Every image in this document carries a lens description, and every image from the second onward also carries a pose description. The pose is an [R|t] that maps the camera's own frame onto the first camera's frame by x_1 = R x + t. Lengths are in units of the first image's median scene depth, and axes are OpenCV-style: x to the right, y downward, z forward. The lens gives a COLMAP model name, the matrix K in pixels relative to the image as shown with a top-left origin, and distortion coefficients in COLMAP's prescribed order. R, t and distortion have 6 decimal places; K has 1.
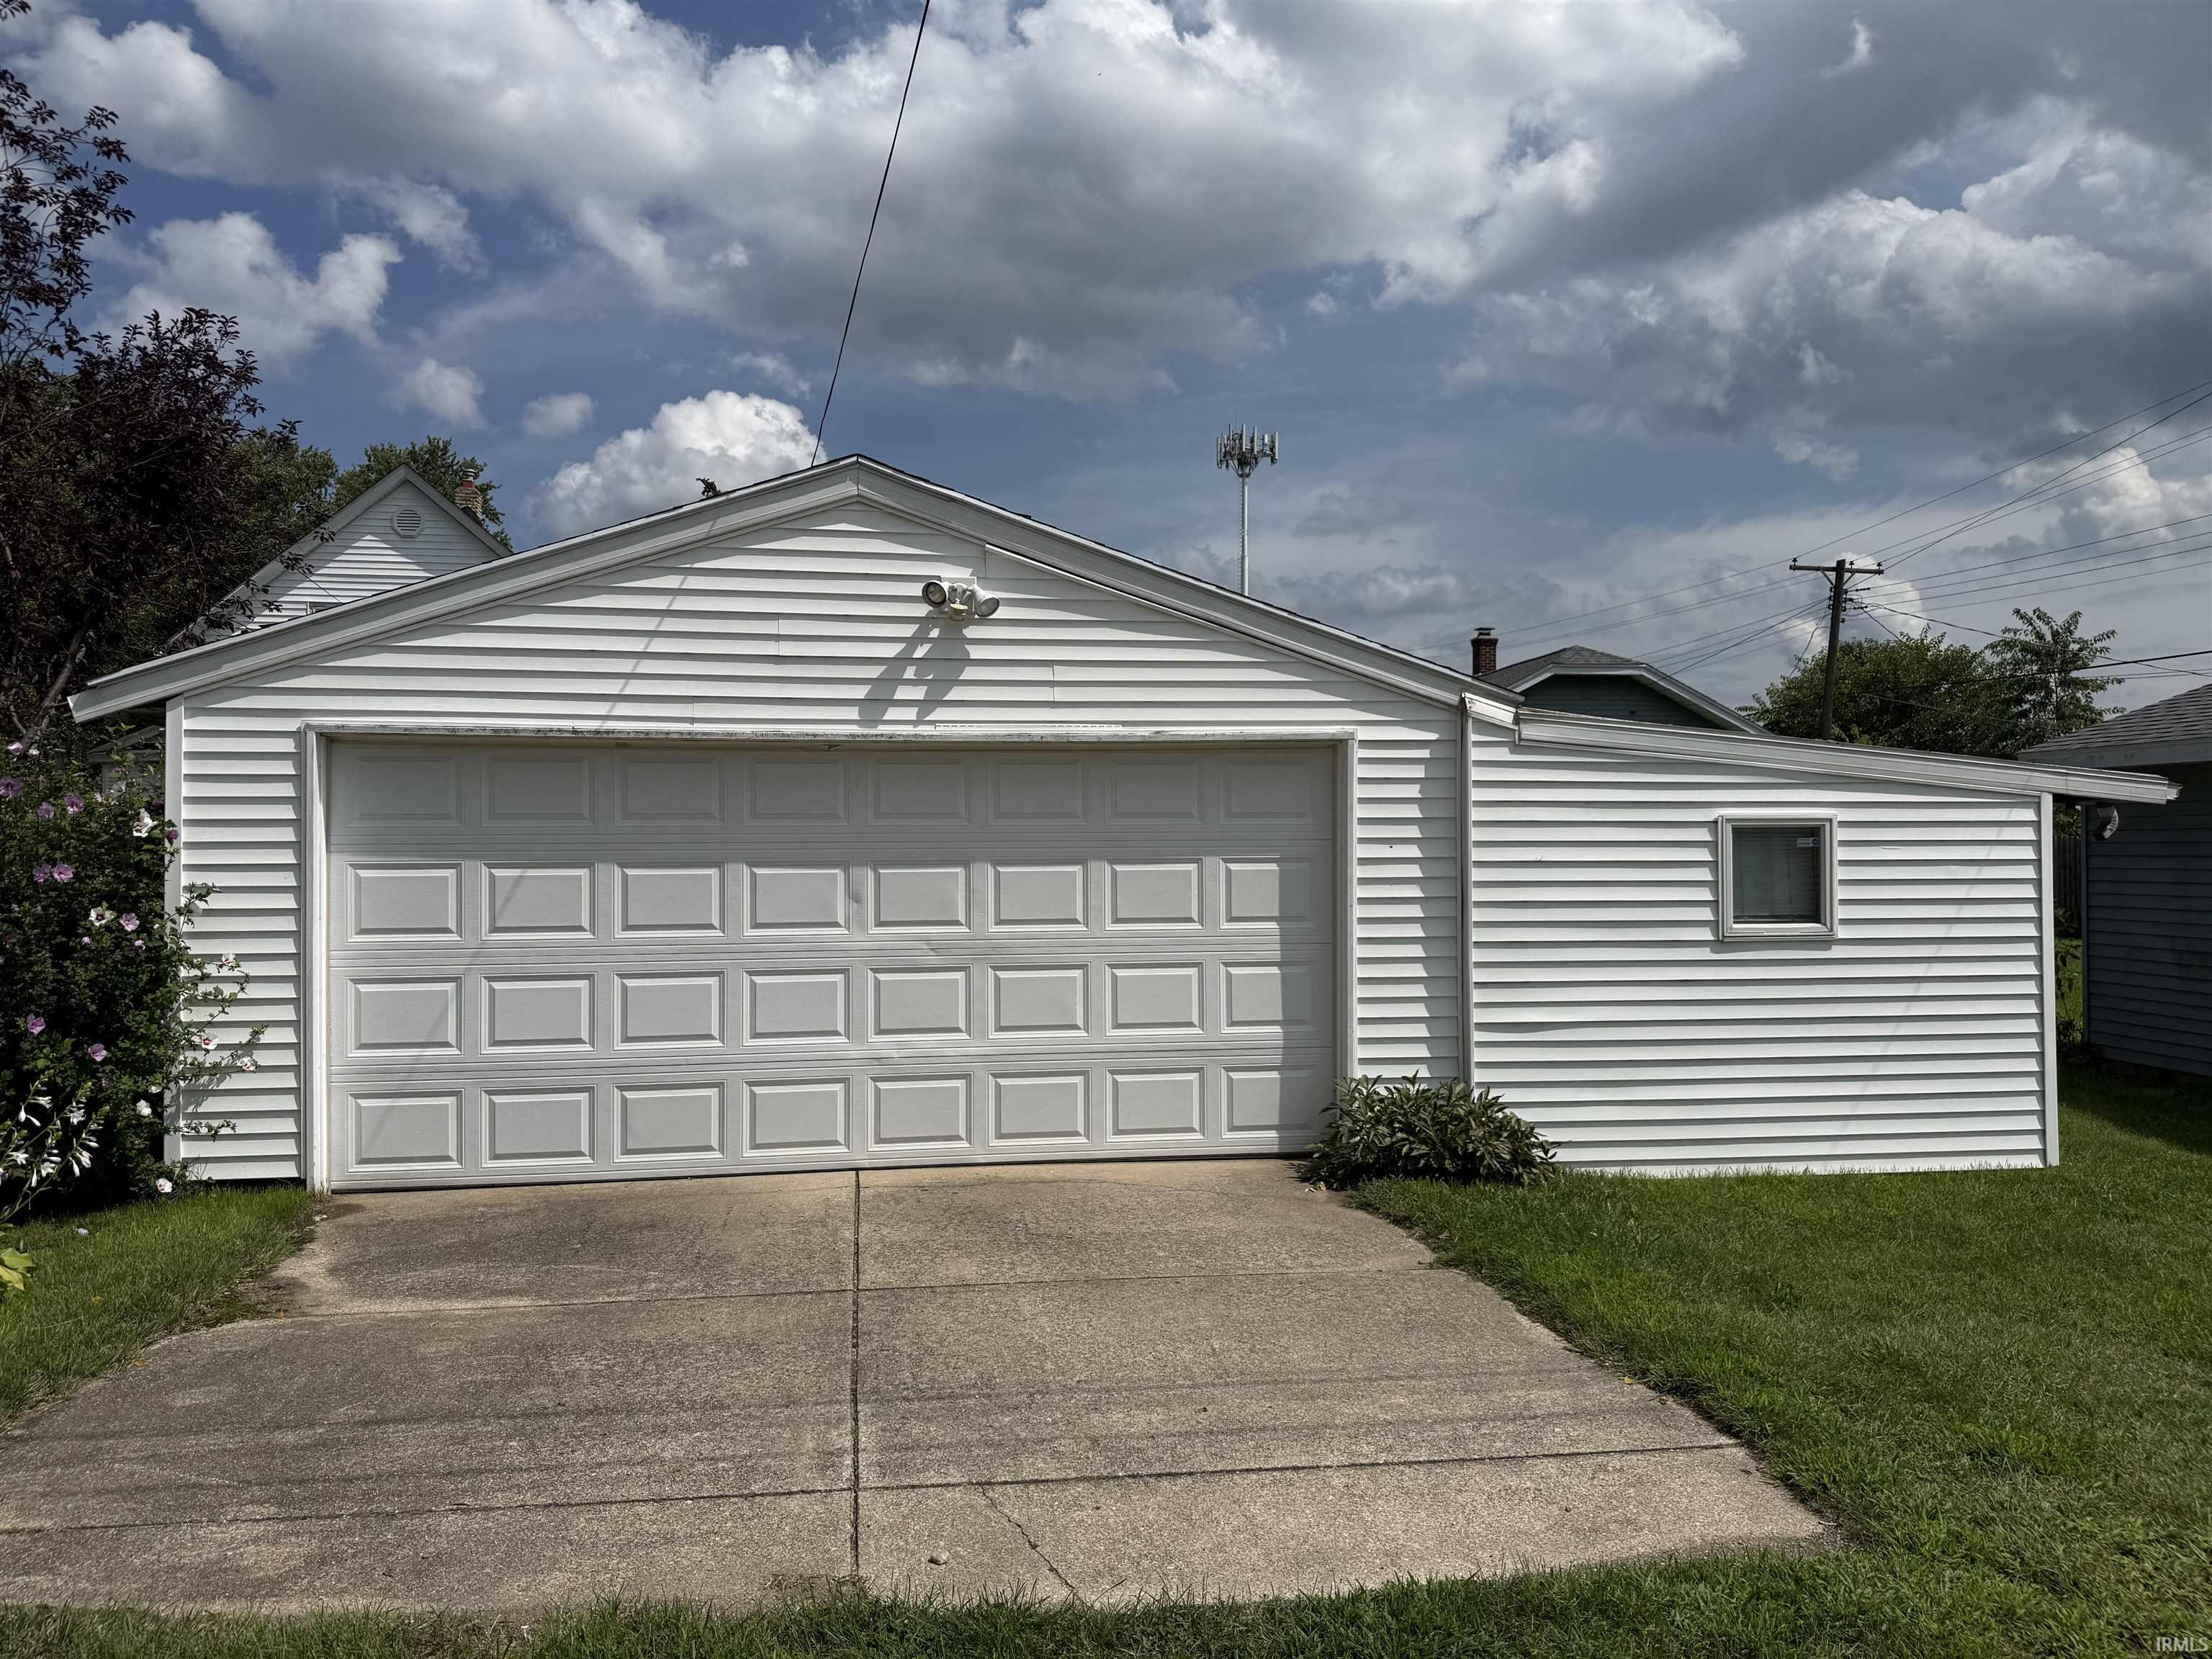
lens RADIAL K [[1567.1, 0, 1110.0], [0, 1567.1, 823.0], [0, 0, 1]] dist [-0.002816, -0.012031]
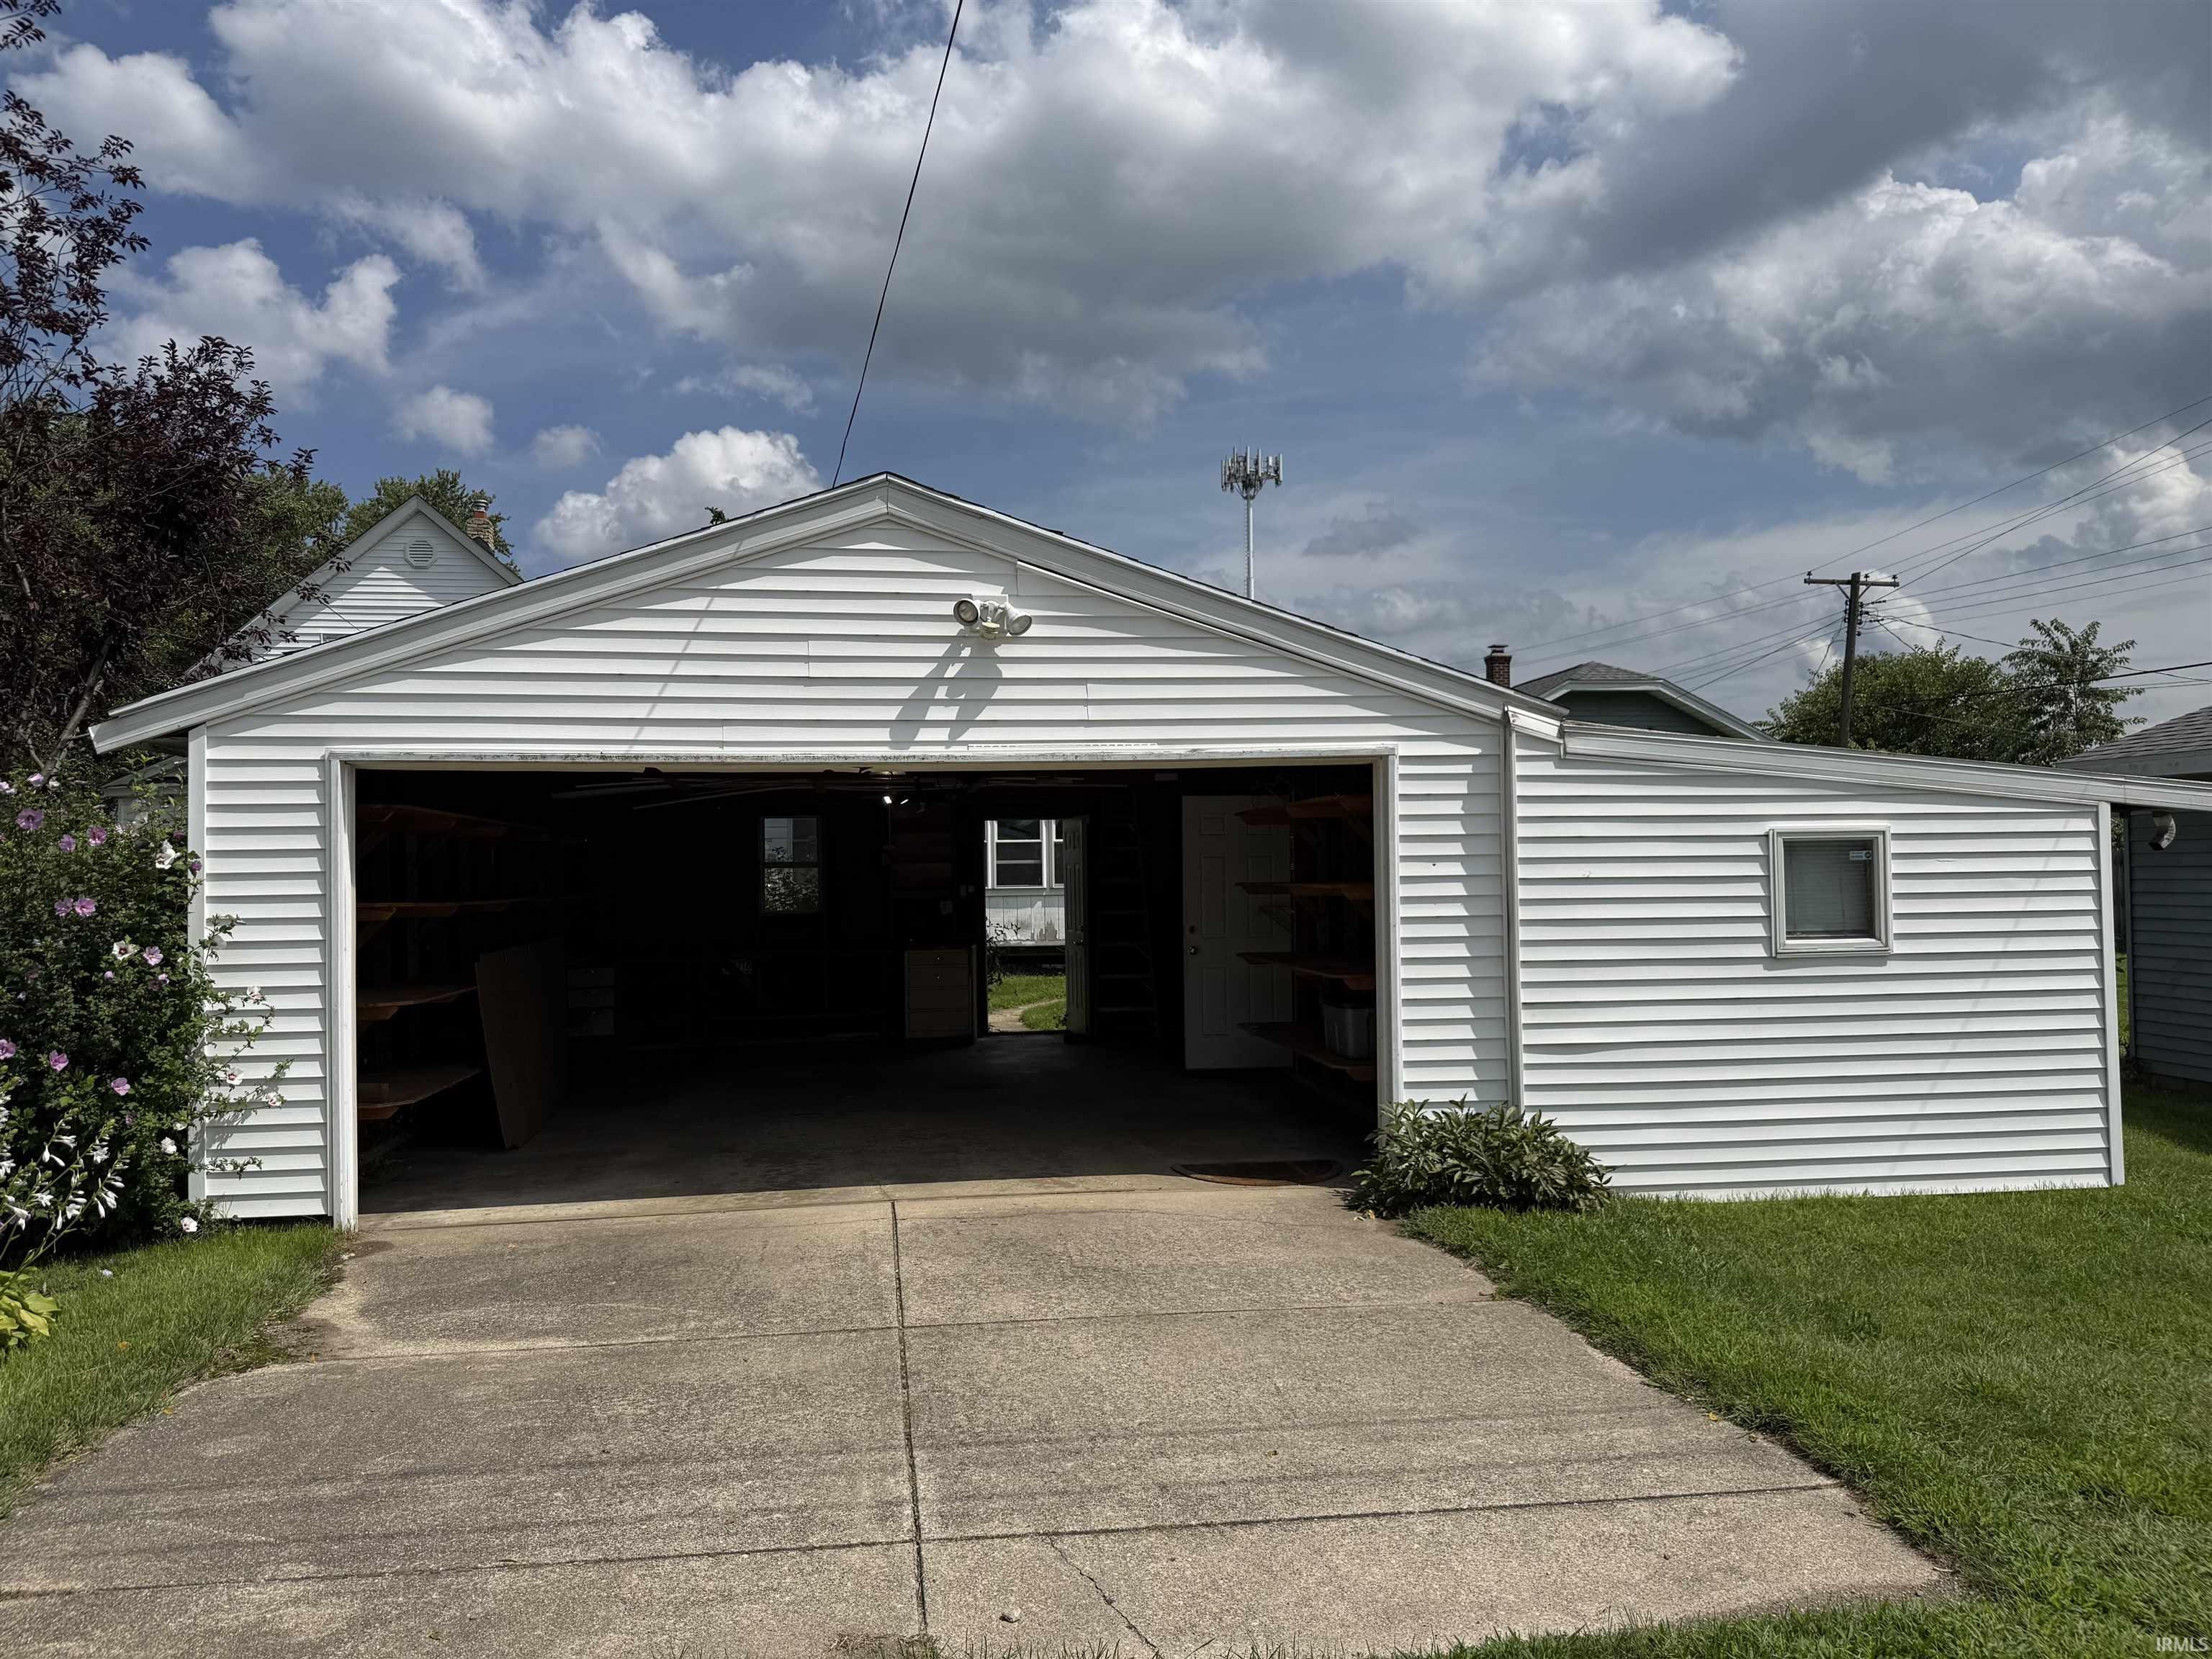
lens RADIAL K [[1572.4, 0, 1106.0], [0, 1572.4, 829.5], [0, 0, 1]] dist [-0.006274, -0.007473]
pose [[0.999885, -0.011596, -0.009750, -0.017101], [0.011492, 0.999877, -0.010666, 0.001361], [0.009873, 0.010553, 0.999896, 0.019626]]
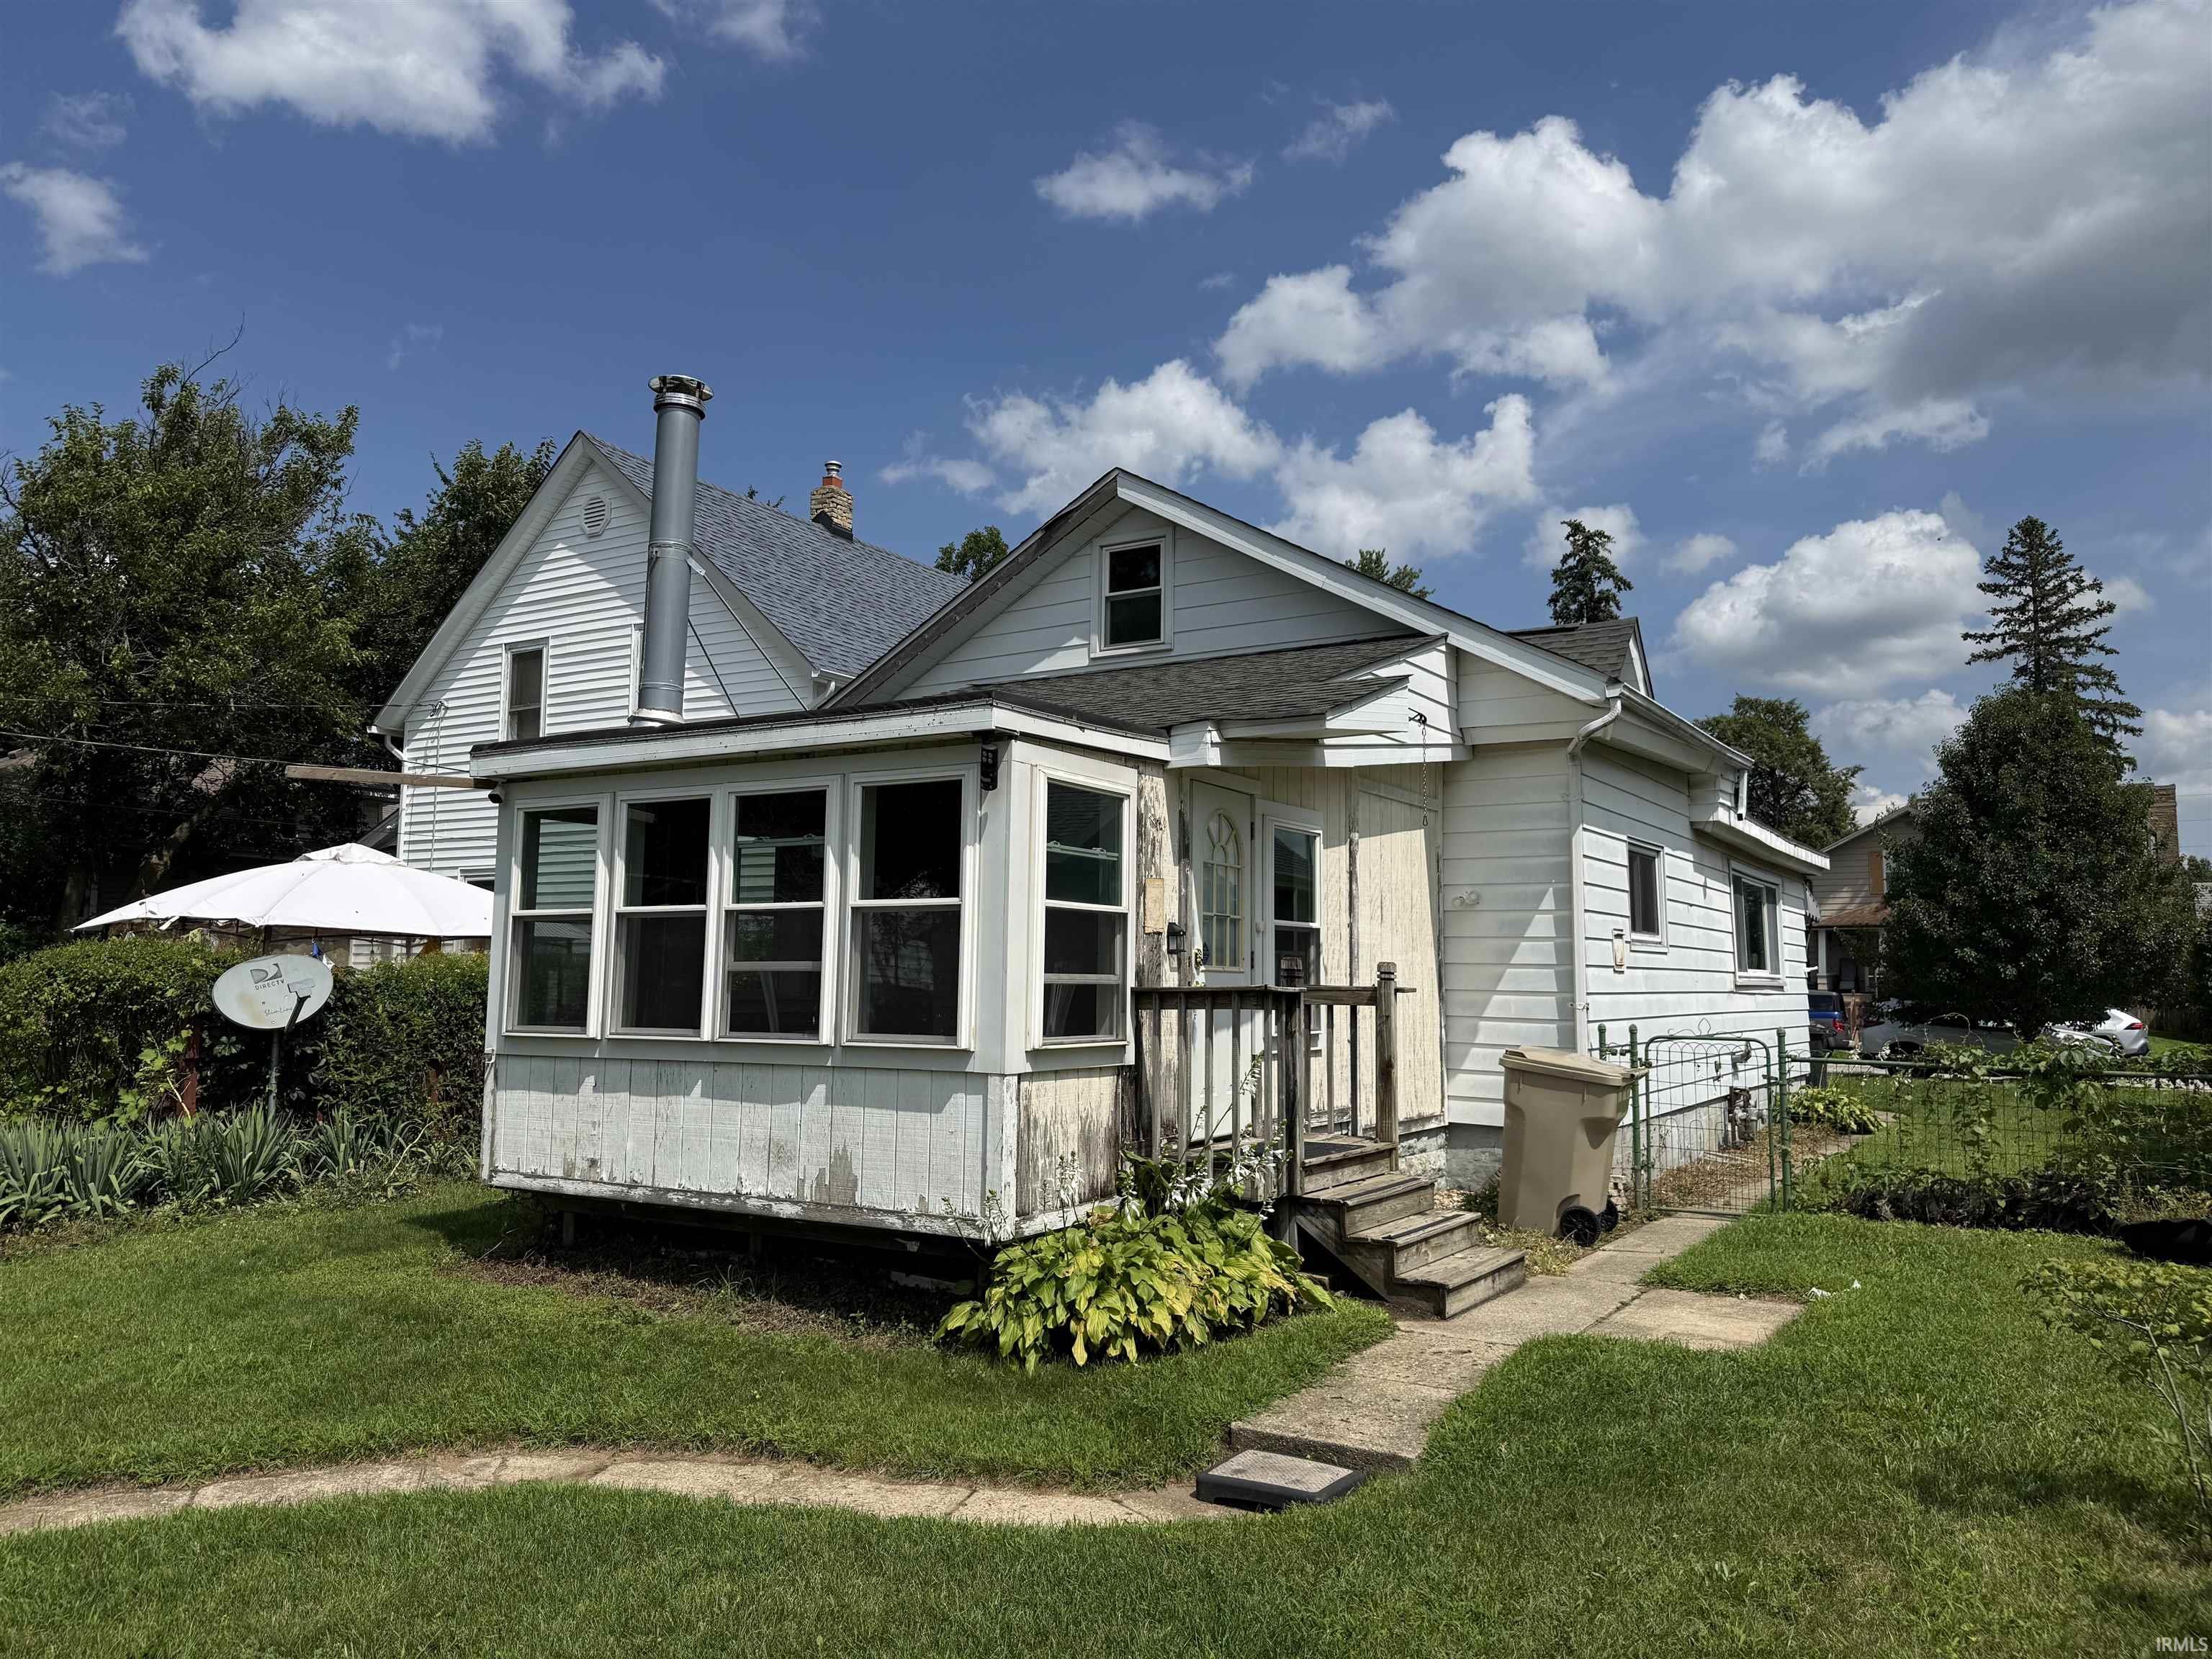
lens RADIAL K [[1572.4, 0, 1106.0], [0, 1572.4, 829.5], [0, 0, 1]] dist [-0.006274, -0.007473]
pose [[0.696934, -0.063057, -0.714358, 0.087599], [-0.018545, 0.994209, -0.105853, 0.008189], [0.716896, 0.087020, 0.691728, 0.396156]]
